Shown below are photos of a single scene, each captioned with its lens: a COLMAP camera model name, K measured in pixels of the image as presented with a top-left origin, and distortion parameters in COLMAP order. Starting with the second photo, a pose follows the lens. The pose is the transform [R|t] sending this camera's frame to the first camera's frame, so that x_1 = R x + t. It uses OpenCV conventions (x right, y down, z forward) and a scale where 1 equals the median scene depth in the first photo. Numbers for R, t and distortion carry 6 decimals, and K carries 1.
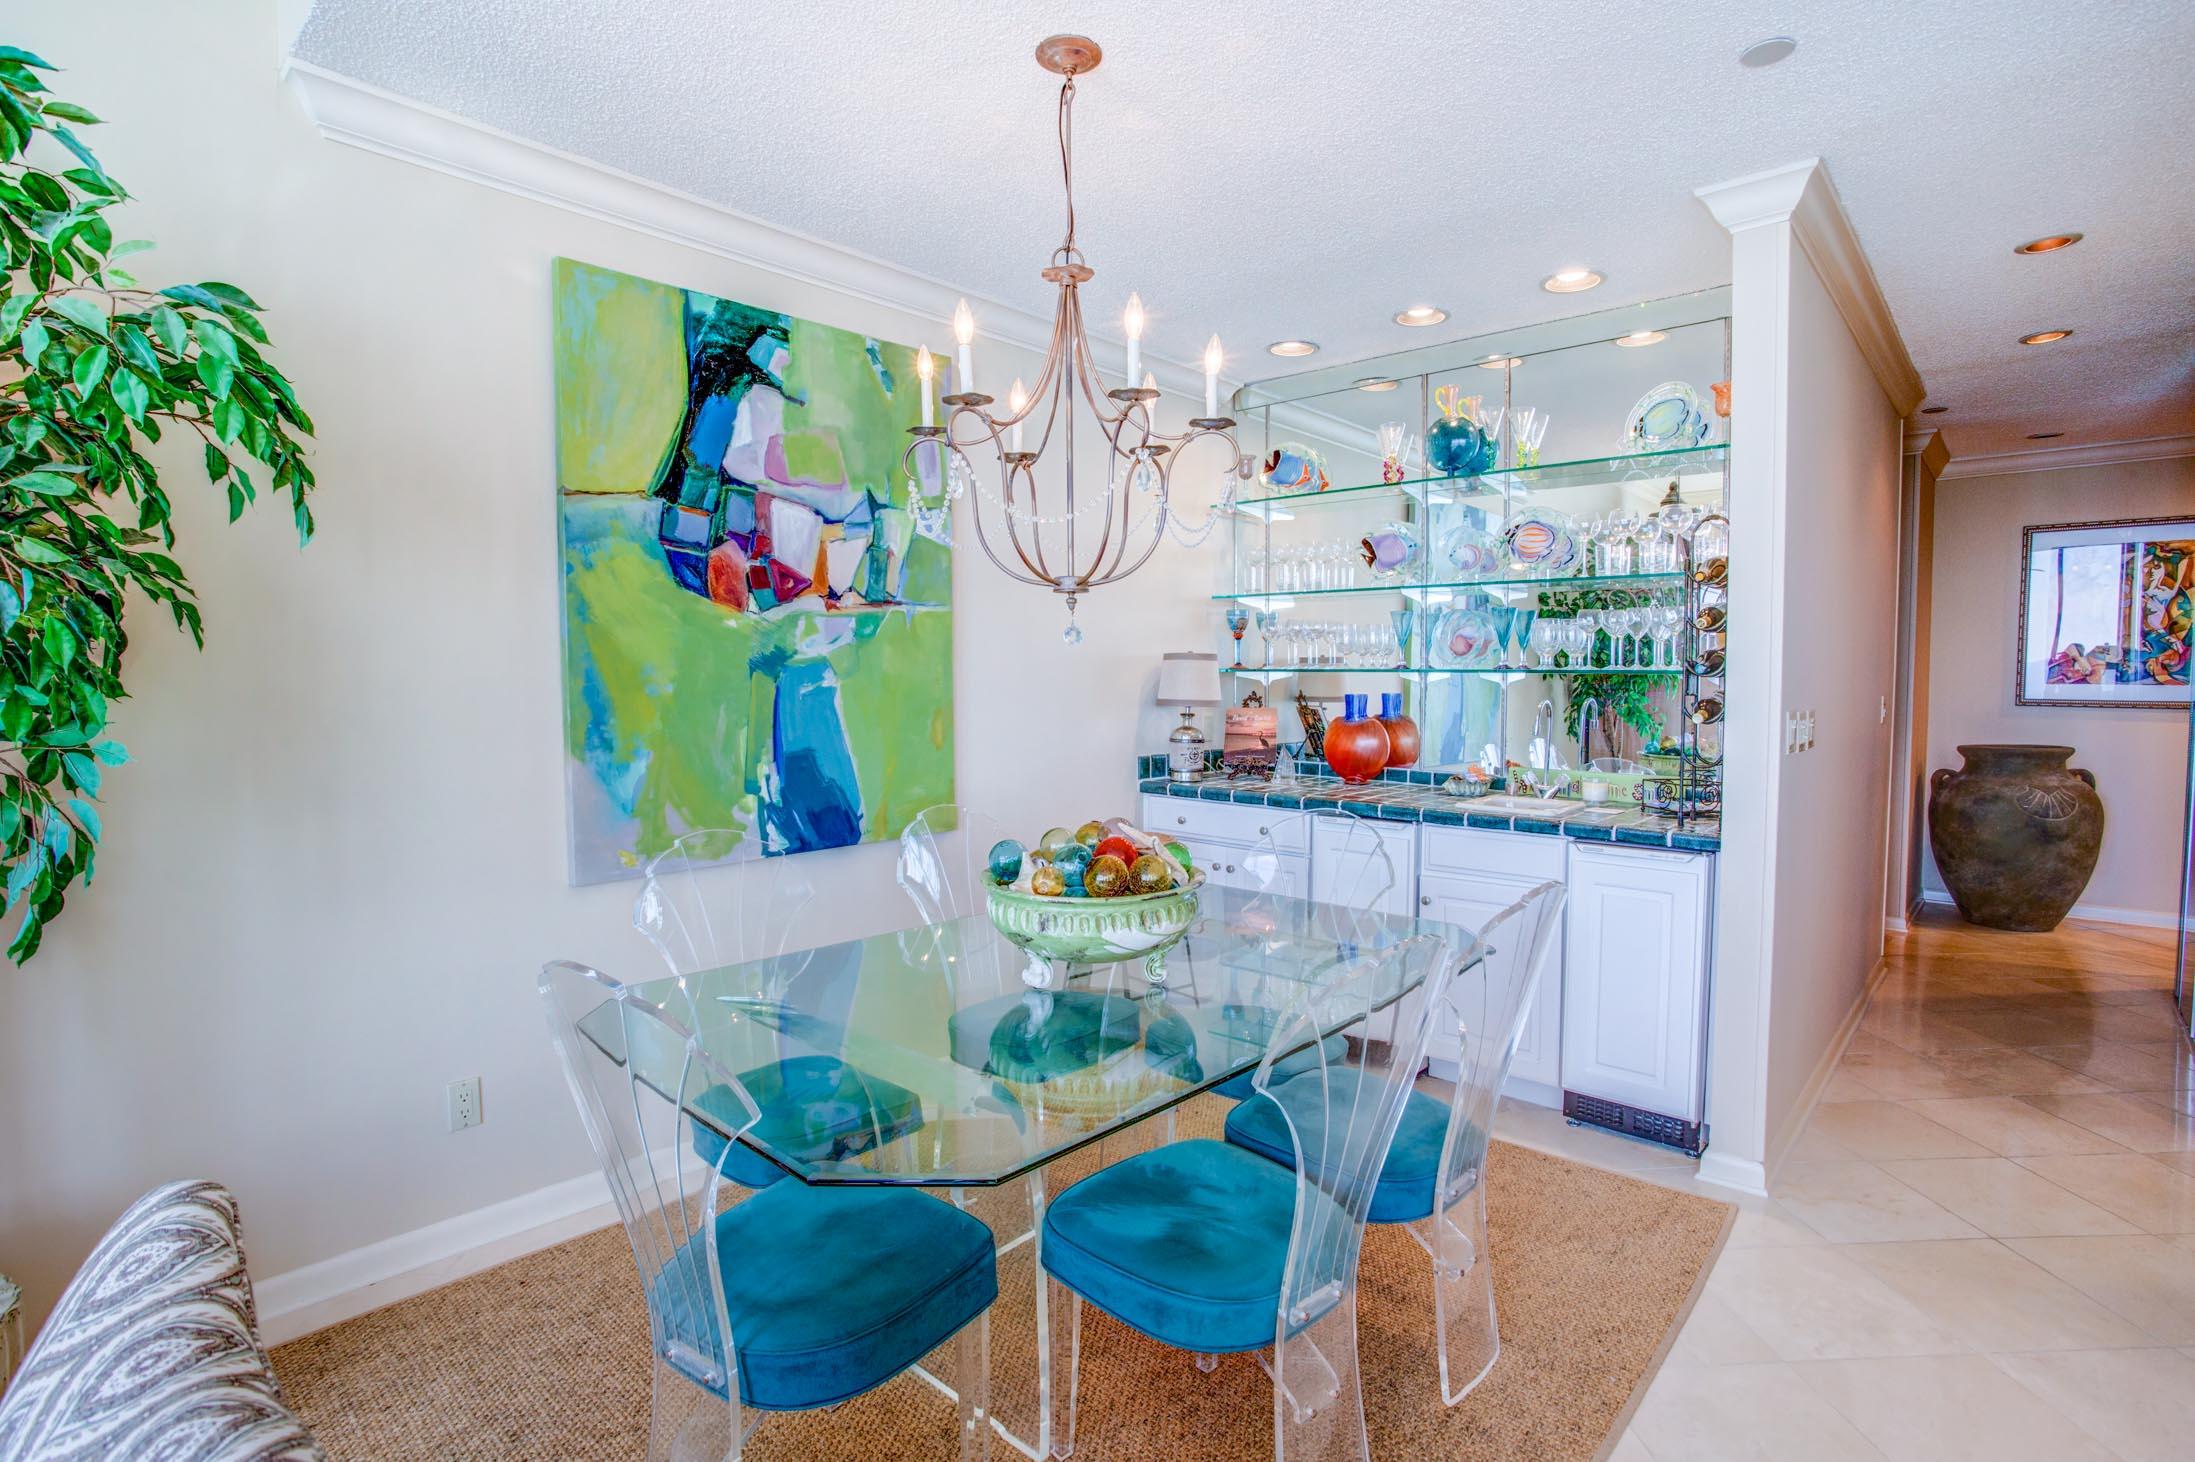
lens RADIAL K [[1107.1, 0, 1111.5], [0, 1107.1, 724.0], [0, 0, 1]] dist [-0.084420, 0.039365]
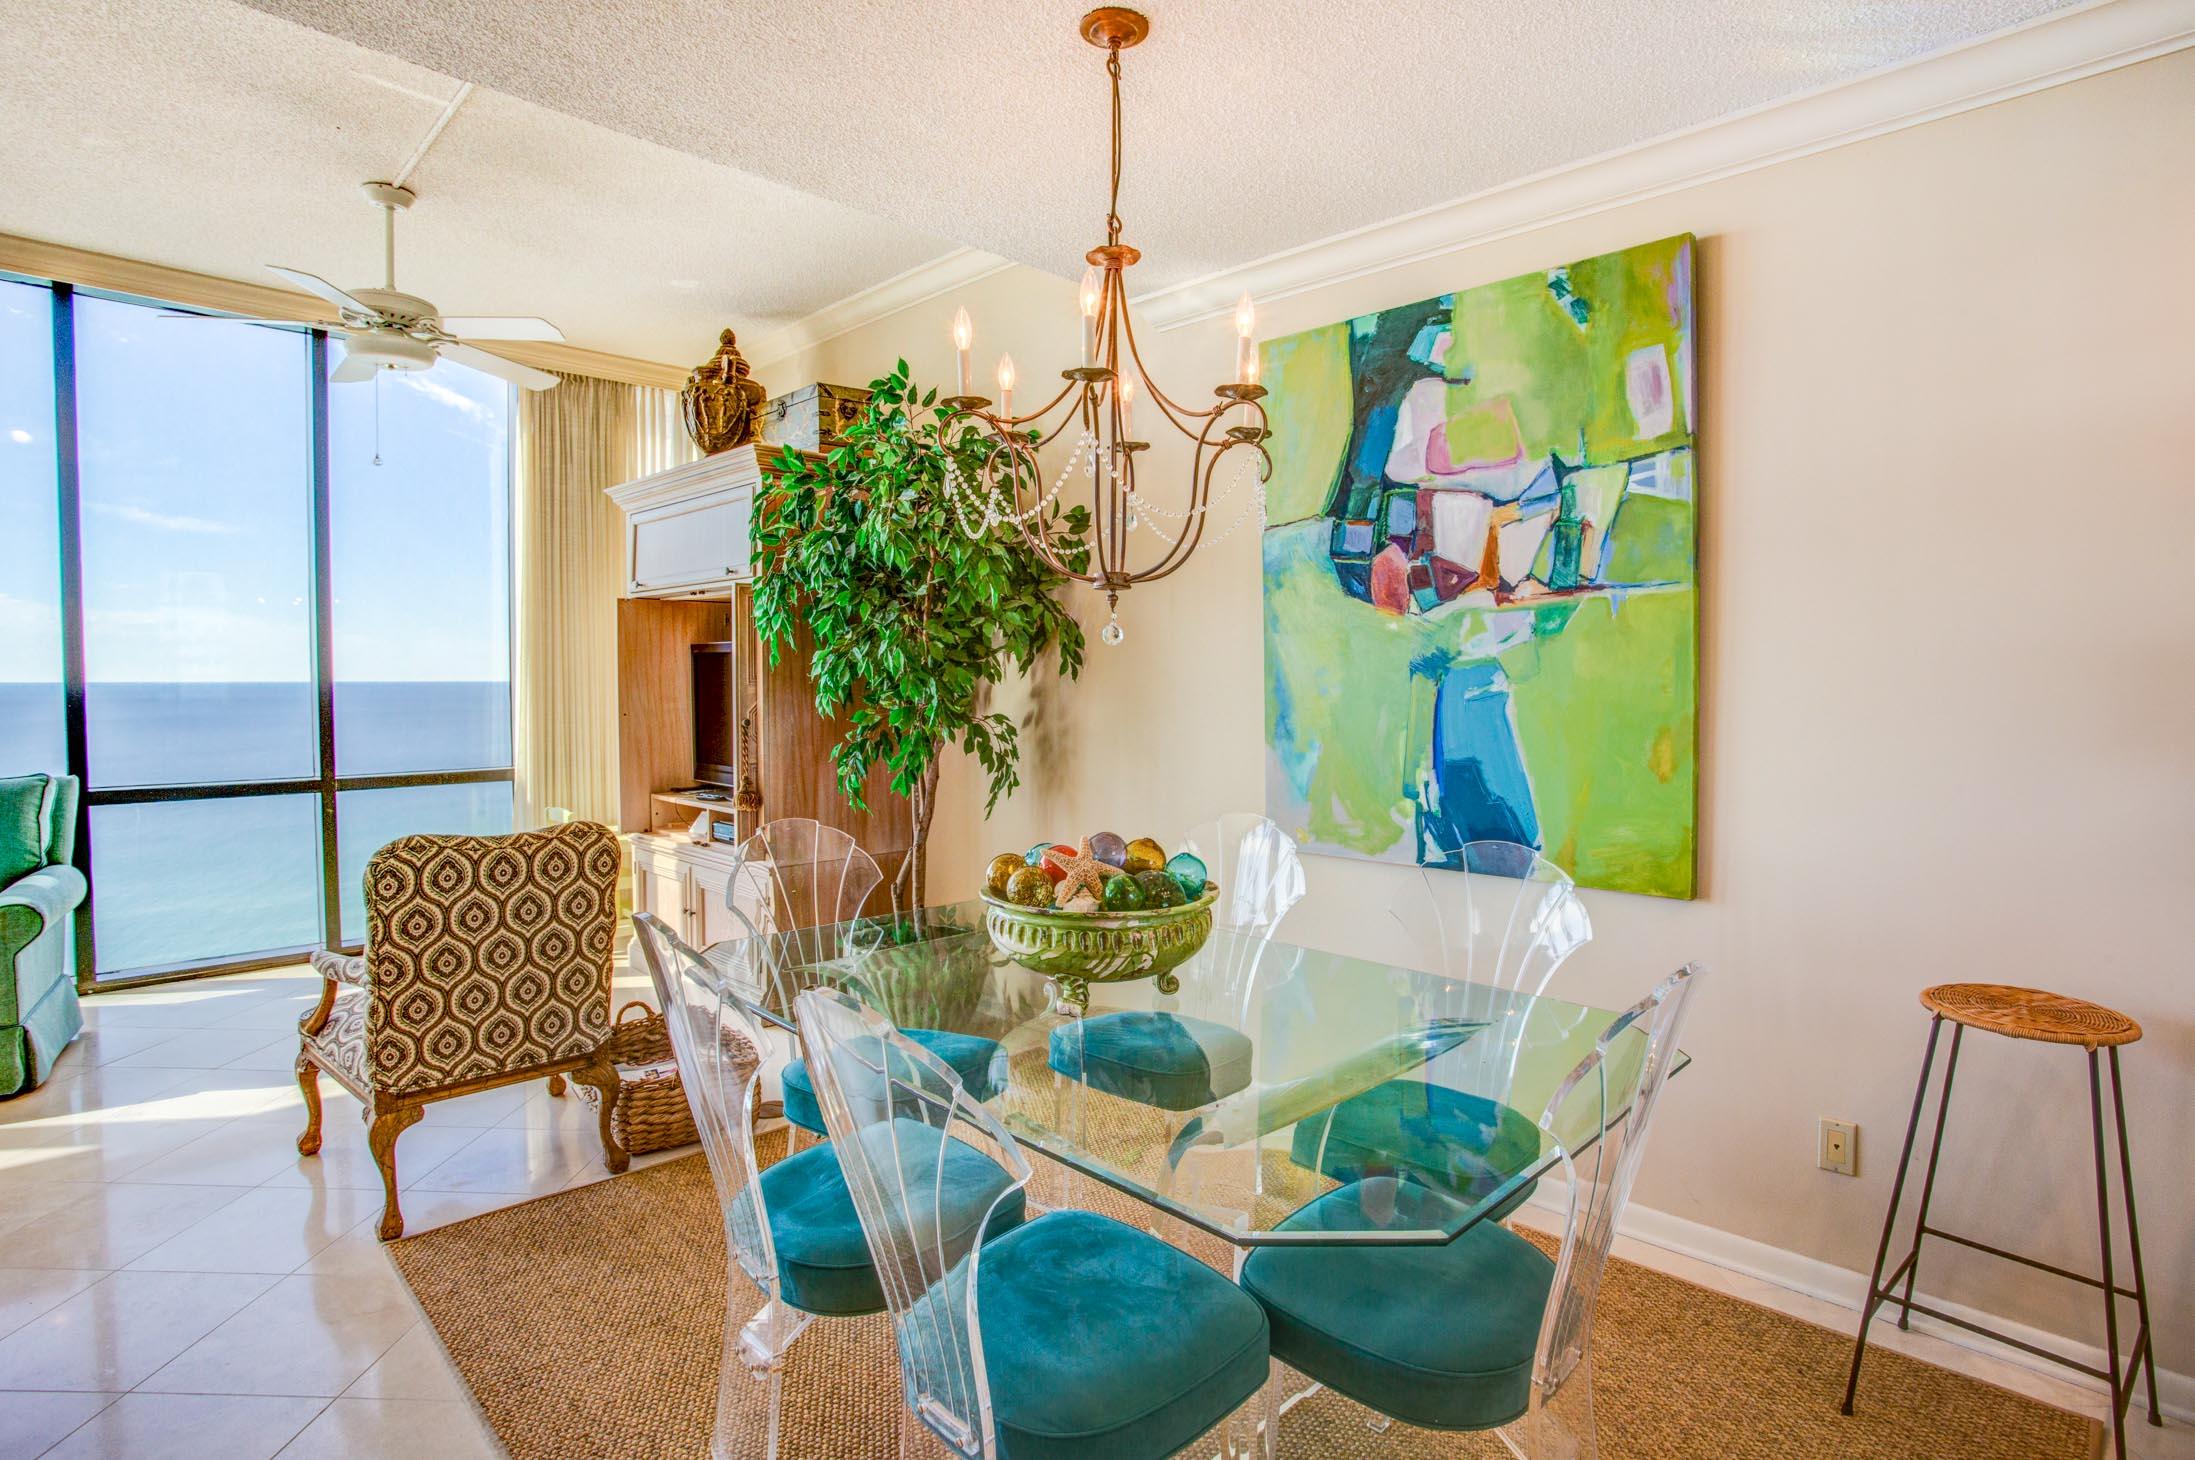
lens RADIAL K [[1107.1, 0, 1111.5], [0, 1107.1, 723.0], [0, 0, 1]] dist [-0.084420, 0.039365]
pose [[-0.062255, 0.039106, -0.997294, 0.663565], [-0.053505, 0.997664, 0.042461, -0.031069], [0.996625, 0.056004, -0.060017, 0.781569]]
